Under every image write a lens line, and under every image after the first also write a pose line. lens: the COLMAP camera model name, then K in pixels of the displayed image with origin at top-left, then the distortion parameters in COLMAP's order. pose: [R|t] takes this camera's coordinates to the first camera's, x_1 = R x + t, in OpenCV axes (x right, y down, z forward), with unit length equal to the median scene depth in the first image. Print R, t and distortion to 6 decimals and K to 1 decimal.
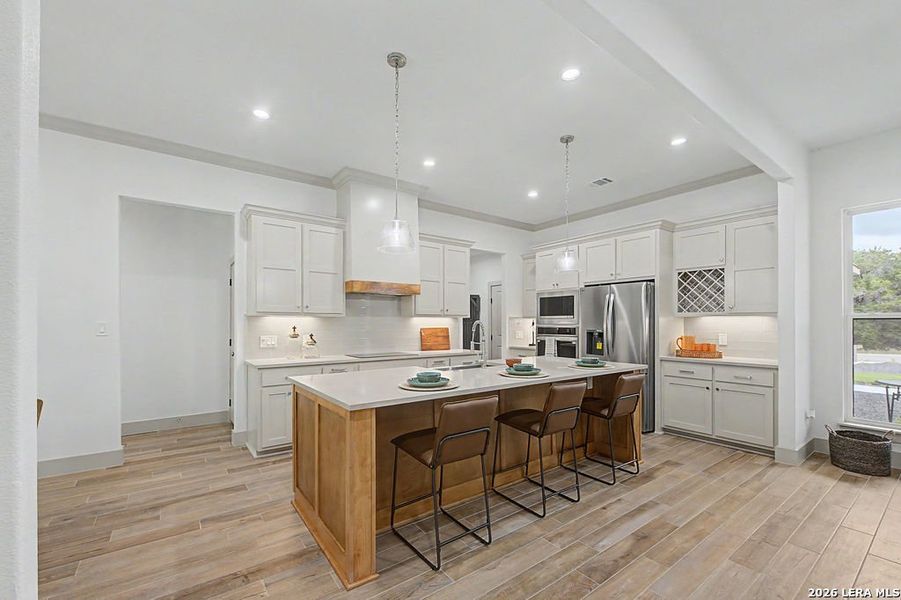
lens RADIAL K [[371.9, 0, 446.3], [0, 371.9, 331.7], [0, 0, 1]] dist [0.009382, -0.002670]
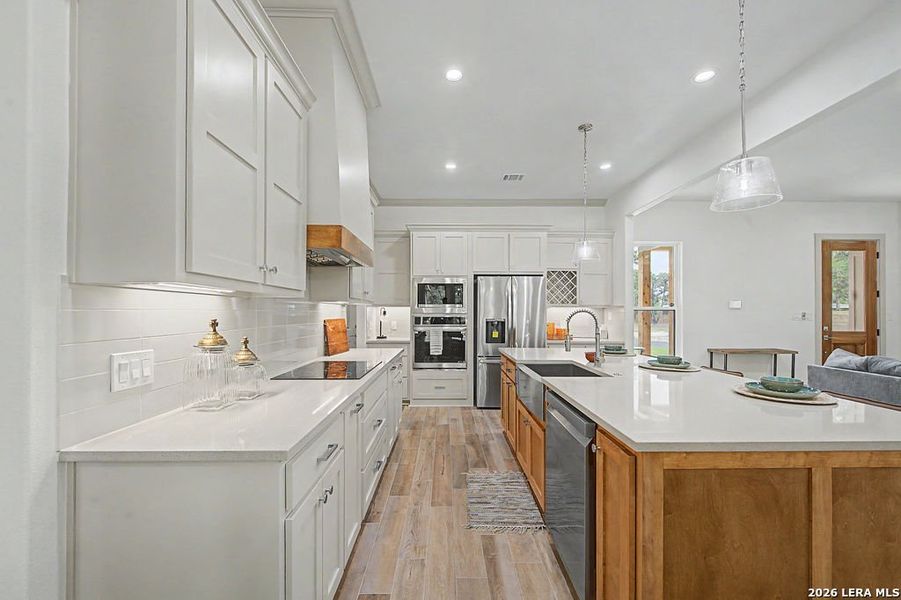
lens RADIAL K [[371.9, 0, 441.6], [0, 371.9, 310.6], [0, 0, 1]] dist [0.009382, -0.002670]
pose [[0.580926, 0.005872, 0.813935, -0.570629], [0.014189, 0.999749, -0.017339, -0.013897], [-0.813832, 0.021621, 0.580697, 0.589196]]
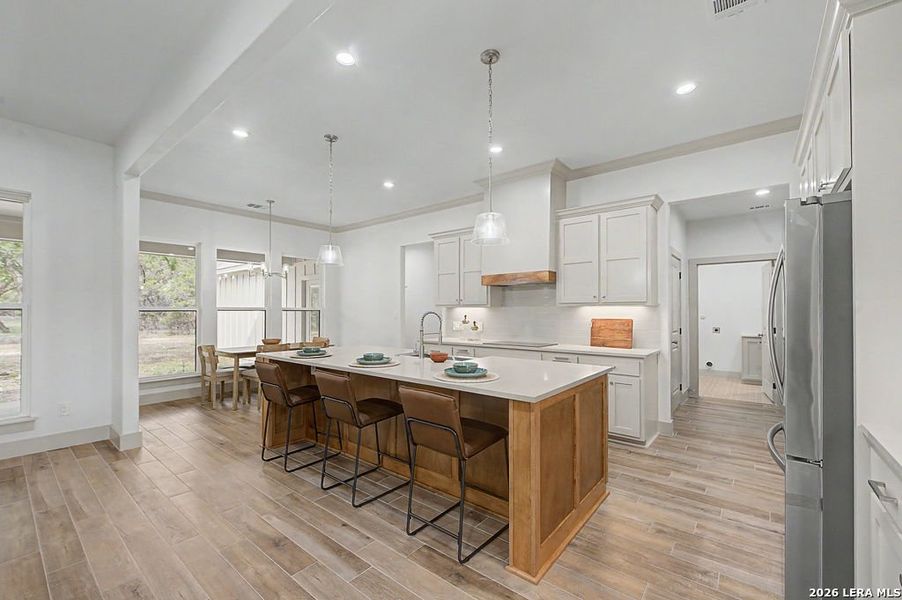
lens RADIAL K [[363.8, 0, 455.3], [0, 363.8, 309.1], [0, 0, 1]] dist [0.017531, -0.001360]
pose [[0.272136, -0.006004, -0.962240, 0.801268], [-0.023769, 0.999633, -0.012960, -0.016926], [0.961965, 0.026399, 0.271893, 0.607322]]
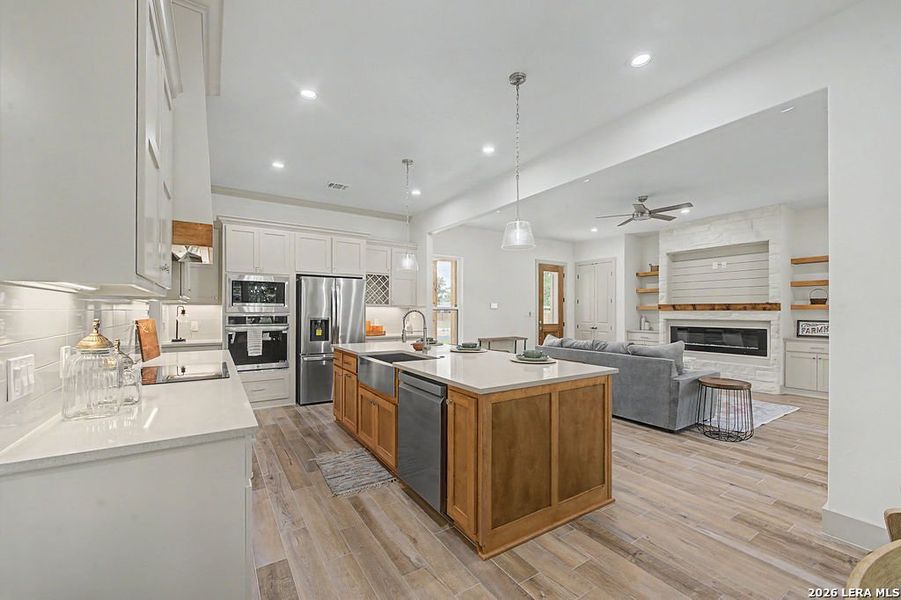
lens RADIAL K [[371.9, 0, 446.6], [0, 371.9, 309.1], [0, 0, 1]] dist [0.009382, -0.002670]
pose [[0.055131, 0.007543, 0.998451, -0.714972], [0.017656, 0.999808, -0.008528, -0.015930], [-0.998323, 0.018099, 0.054987, 0.643168]]
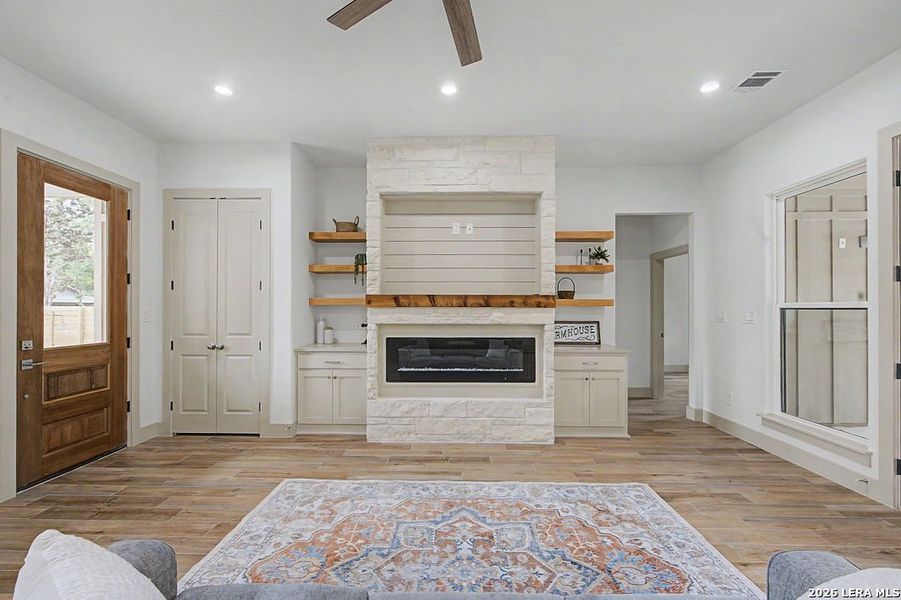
lens RADIAL K [[371.9, 0, 448.5], [0, 371.9, 307.2], [0, 0, 1]] dist [0.009382, -0.002670]
pose [[-0.797157, 0.002733, 0.603765, 0.393796], [0.012172, 0.999859, 0.011544, -0.014179], [-0.603649, 0.016551, -0.797078, 0.322261]]
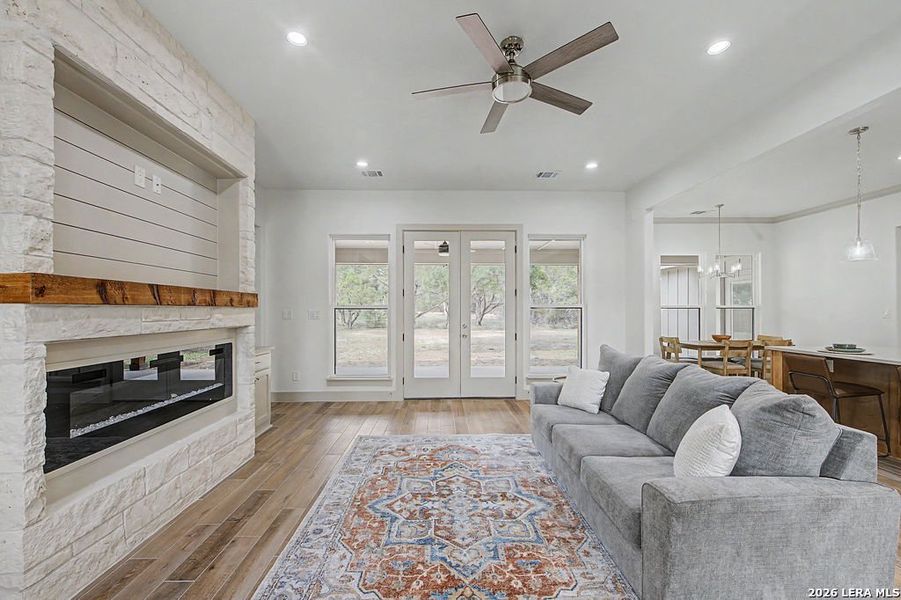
lens RADIAL K [[371.9, 0, 446.7], [0, 371.9, 307.8], [0, 0, 1]] dist [0.009382, -0.002670]
pose [[-0.567454, -0.002054, -0.823403, 1.112199], [-0.013614, 0.999884, 0.006888, -0.010398], [0.823293, 0.015119, -0.567416, 0.277850]]
